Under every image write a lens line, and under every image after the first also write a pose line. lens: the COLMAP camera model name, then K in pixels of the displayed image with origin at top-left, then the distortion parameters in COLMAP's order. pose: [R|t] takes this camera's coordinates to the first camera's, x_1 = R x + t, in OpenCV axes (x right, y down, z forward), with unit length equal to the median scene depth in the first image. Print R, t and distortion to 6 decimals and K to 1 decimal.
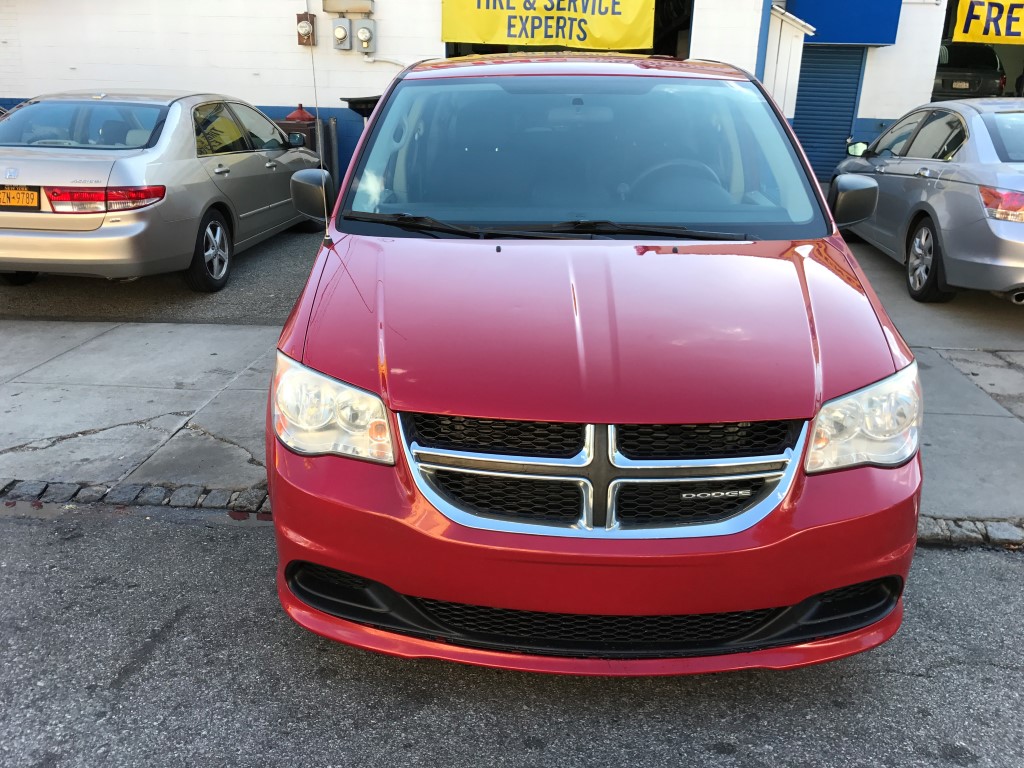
lens RADIAL K [[832.8, 0, 512.8], [0, 832.8, 378.7], [0, 0, 1]] dist [0.038991, -0.059405]
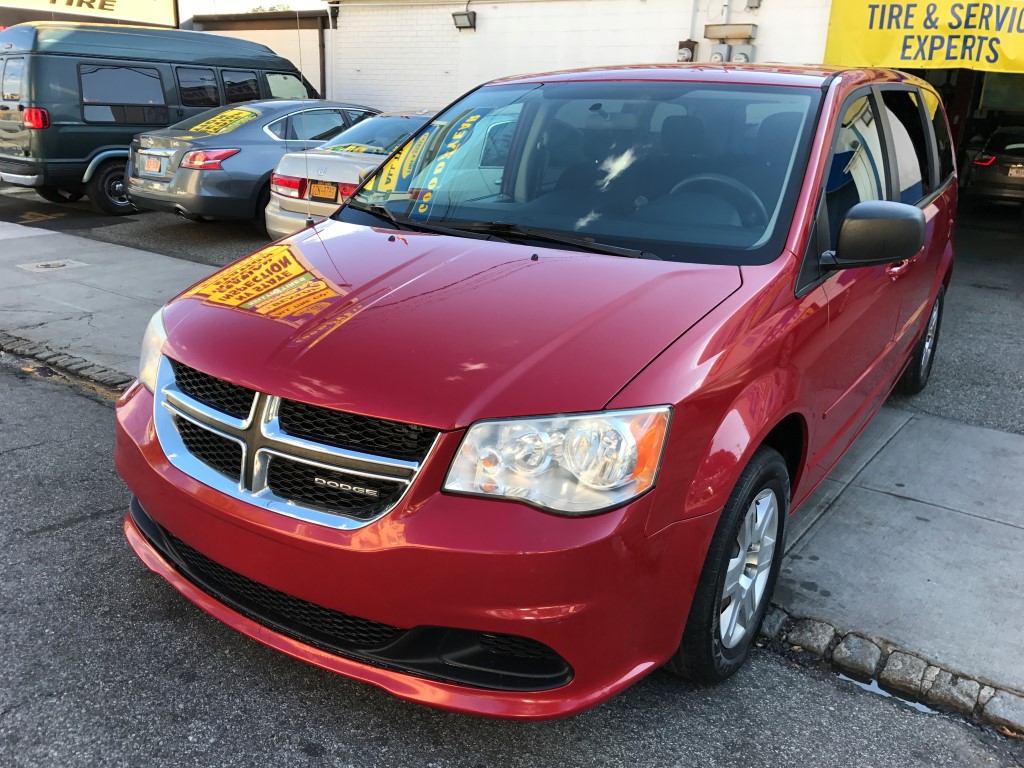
lens RADIAL K [[832.8, 0, 508.4], [0, 832.8, 391.6], [0, 0, 1]] dist [0.038991, -0.059405]
pose [[0.846689, 0.179547, -0.500879, 0.153563], [-0.190902, 0.981180, 0.029016, -0.006436], [0.496663, 0.071051, 0.865031, 0.044040]]
